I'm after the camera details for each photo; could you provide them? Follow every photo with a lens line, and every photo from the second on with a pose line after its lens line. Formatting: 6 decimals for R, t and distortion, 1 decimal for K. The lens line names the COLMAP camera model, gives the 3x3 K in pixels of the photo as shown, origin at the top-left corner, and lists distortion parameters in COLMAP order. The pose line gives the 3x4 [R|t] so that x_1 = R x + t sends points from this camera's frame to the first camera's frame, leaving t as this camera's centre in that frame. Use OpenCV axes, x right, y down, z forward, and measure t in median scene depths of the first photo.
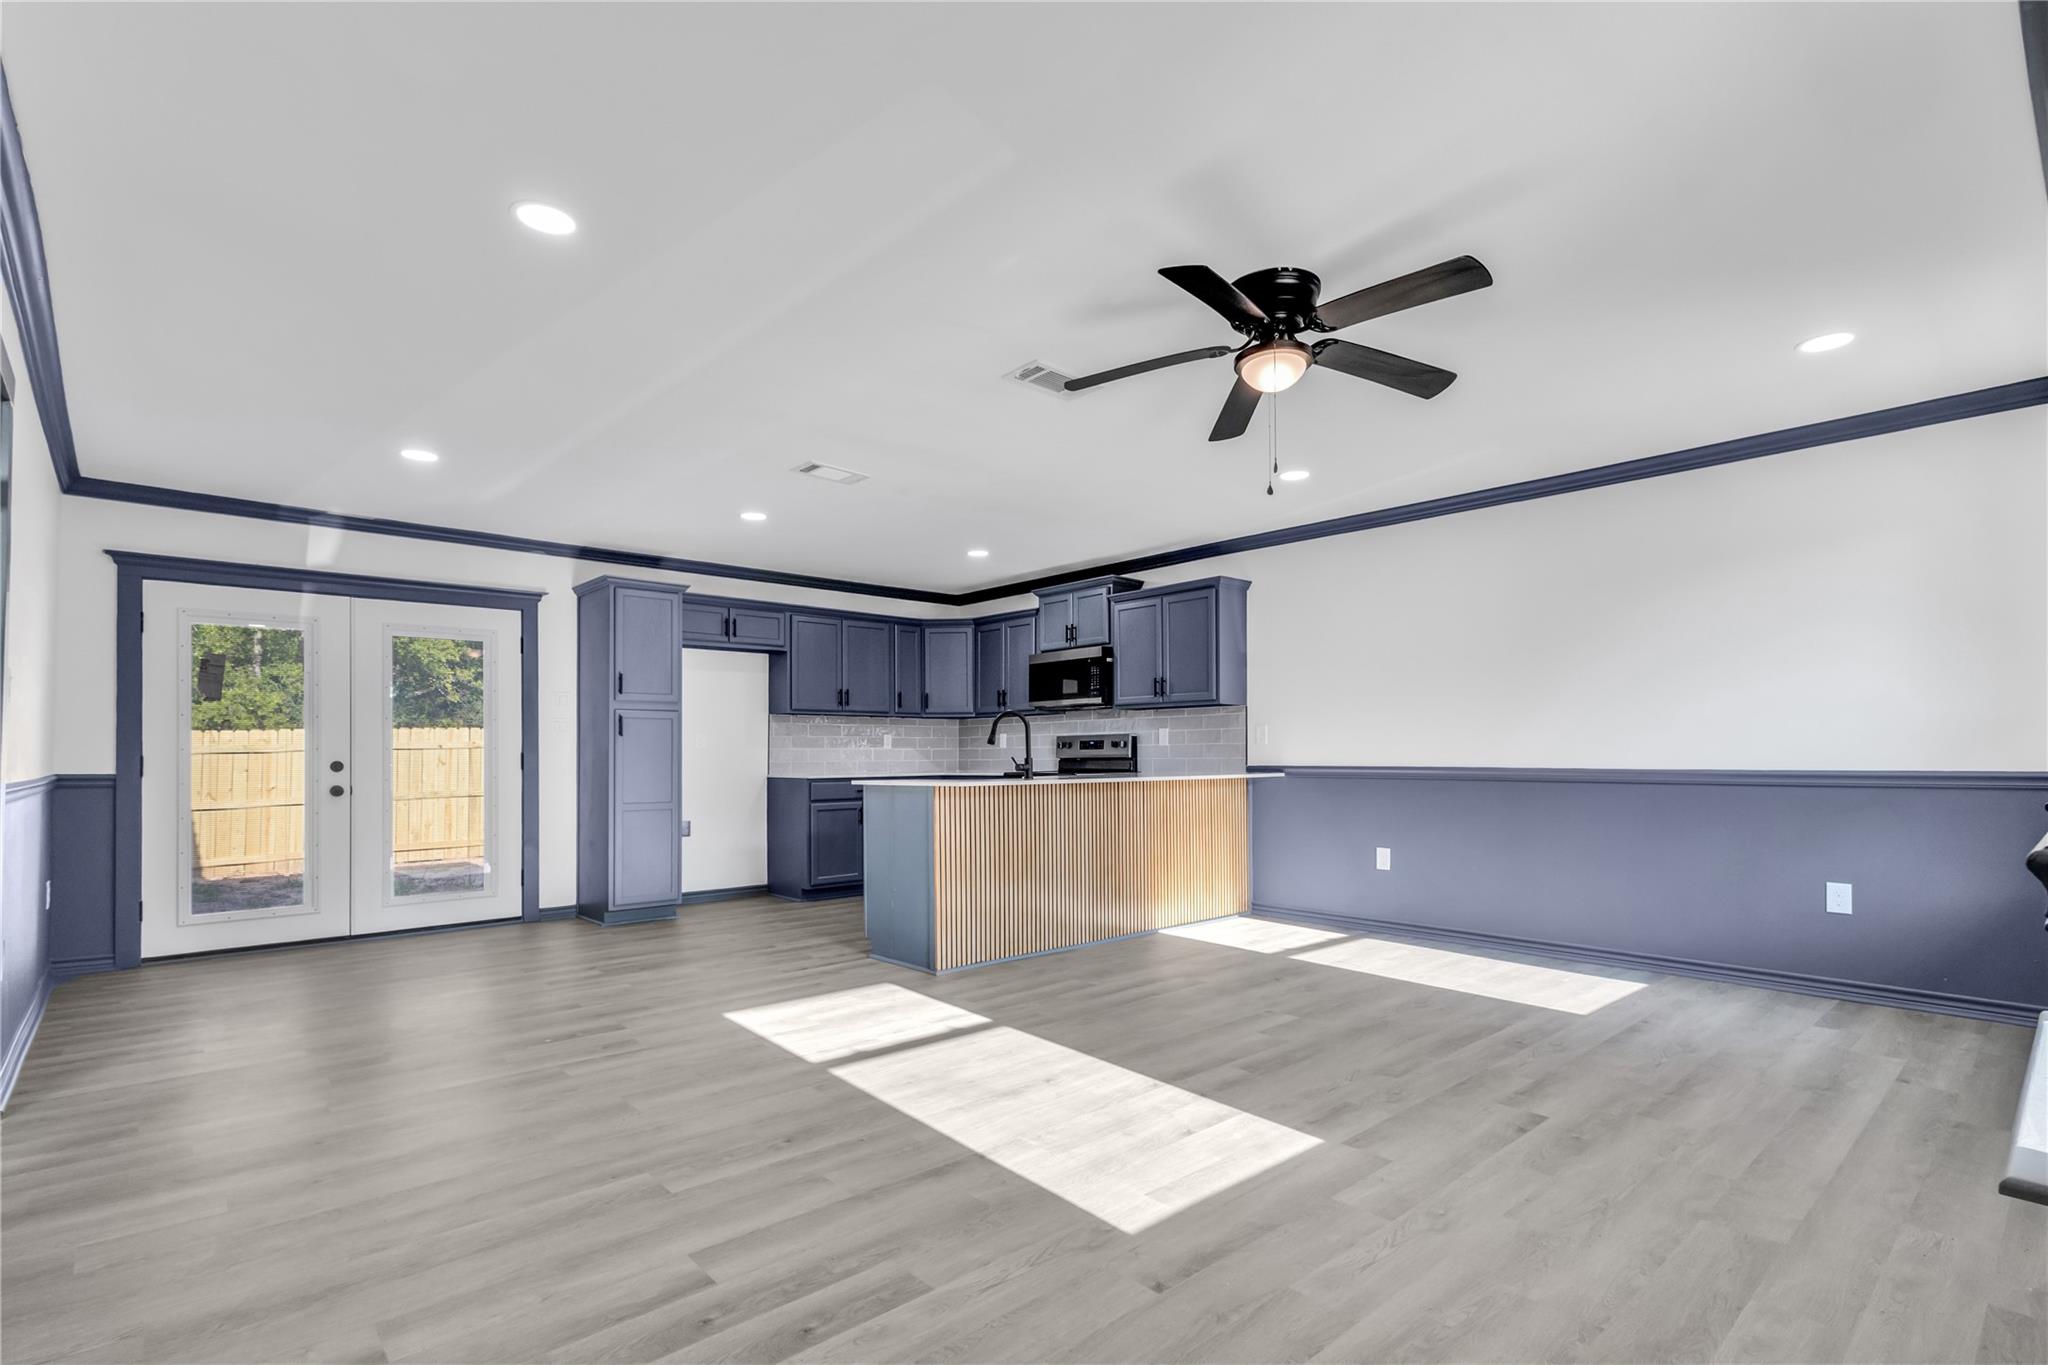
lens RADIAL K [[977.3, 0, 1023.2], [0, 977.3, 743.3], [0, 0, 1]] dist [0.008173, 0.000240]
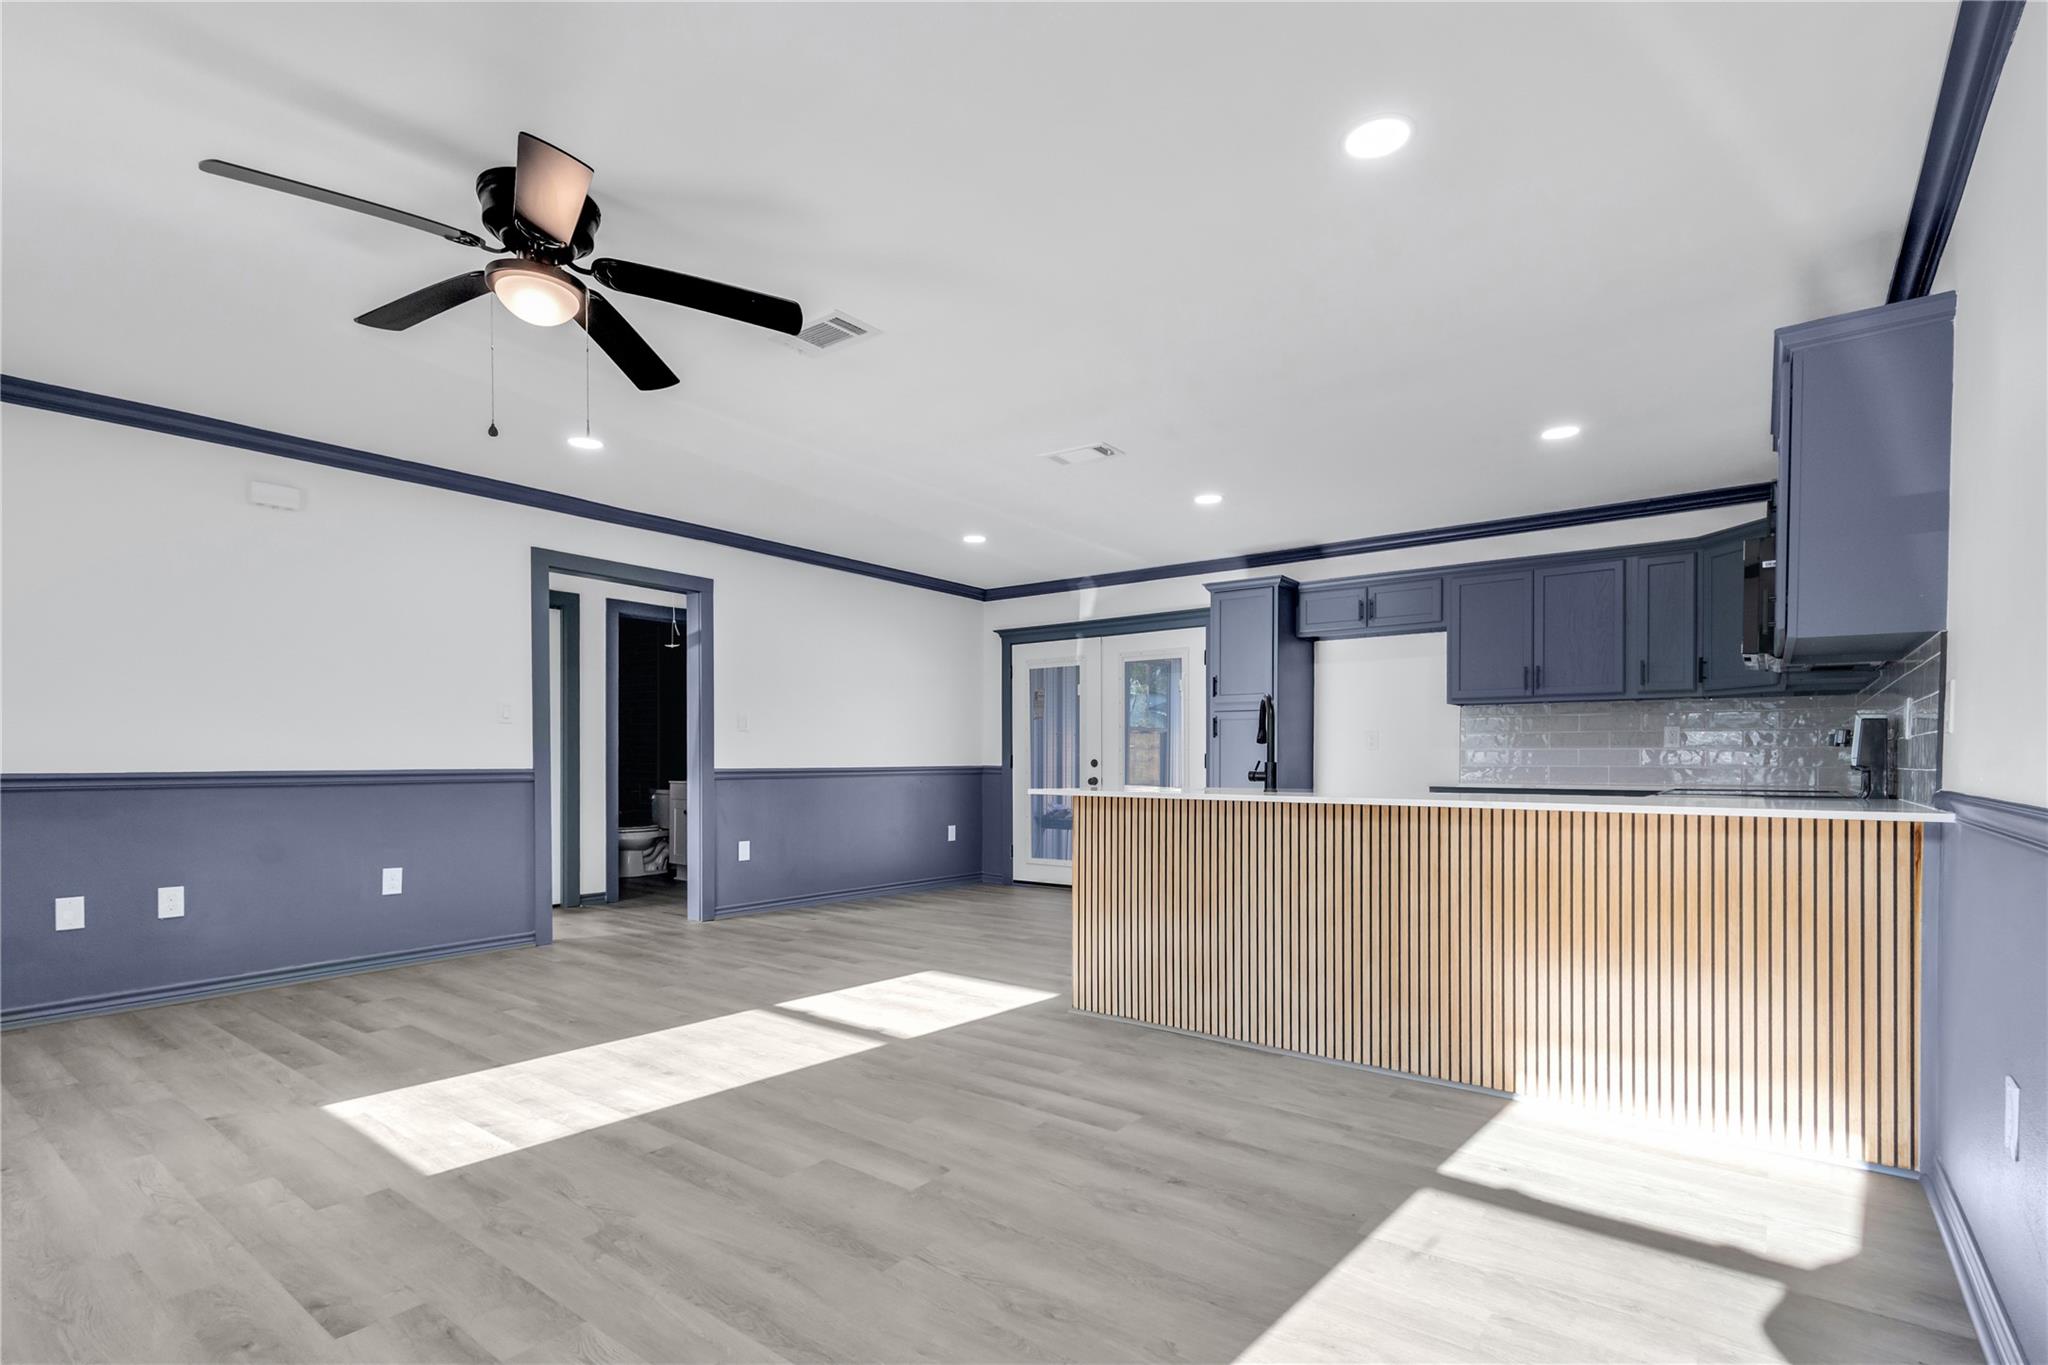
lens RADIAL K [[975.6, 0, 1023.3], [0, 975.6, 759.0], [0, 0, 1]] dist [0.003833, -0.000177]
pose [[0.180200, 0.007571, -0.983601, 0.931801], [0.009111, 0.999915, 0.009365, 0.006701], [0.983588, -0.010650, 0.180116, 1.004169]]
